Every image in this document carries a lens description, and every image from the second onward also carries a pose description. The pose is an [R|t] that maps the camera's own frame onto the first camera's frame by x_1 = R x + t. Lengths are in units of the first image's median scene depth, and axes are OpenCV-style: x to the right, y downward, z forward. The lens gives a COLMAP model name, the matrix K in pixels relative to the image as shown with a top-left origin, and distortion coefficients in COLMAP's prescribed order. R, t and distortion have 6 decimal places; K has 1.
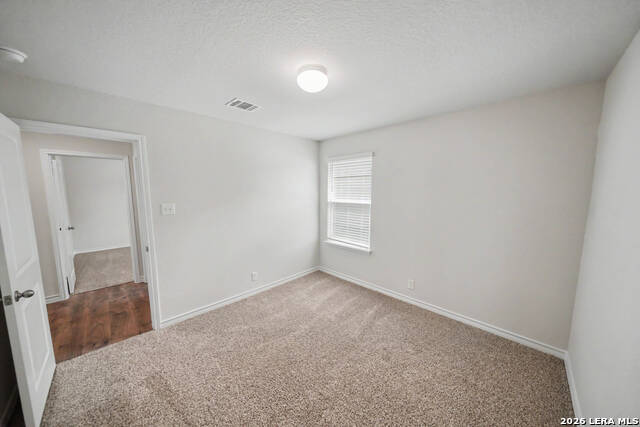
lens RADIAL K [[216.3, 0, 315.1], [0, 216.3, 215.2], [0, 0, 1]] dist [-0.006155, -0.000056]
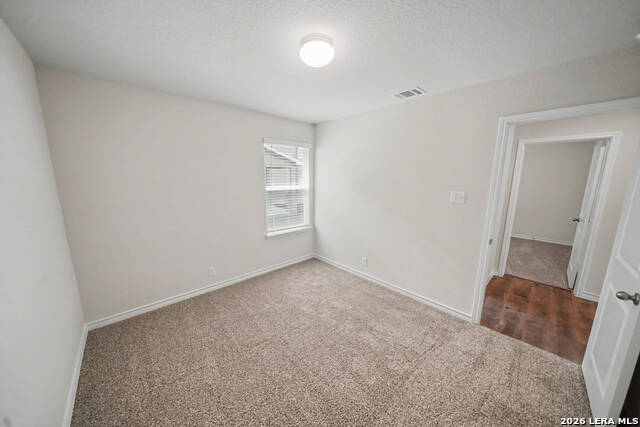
lens RADIAL K [[217.0, 0, 312.8], [0, 217.0, 215.3], [0, 0, 1]] dist [-0.000777, -0.000232]
pose [[0.041957, -0.176712, 0.983368, -0.943793], [0.102568, 0.979796, 0.171694, -0.109341], [-0.993841, 0.093658, 0.059235, 0.934791]]
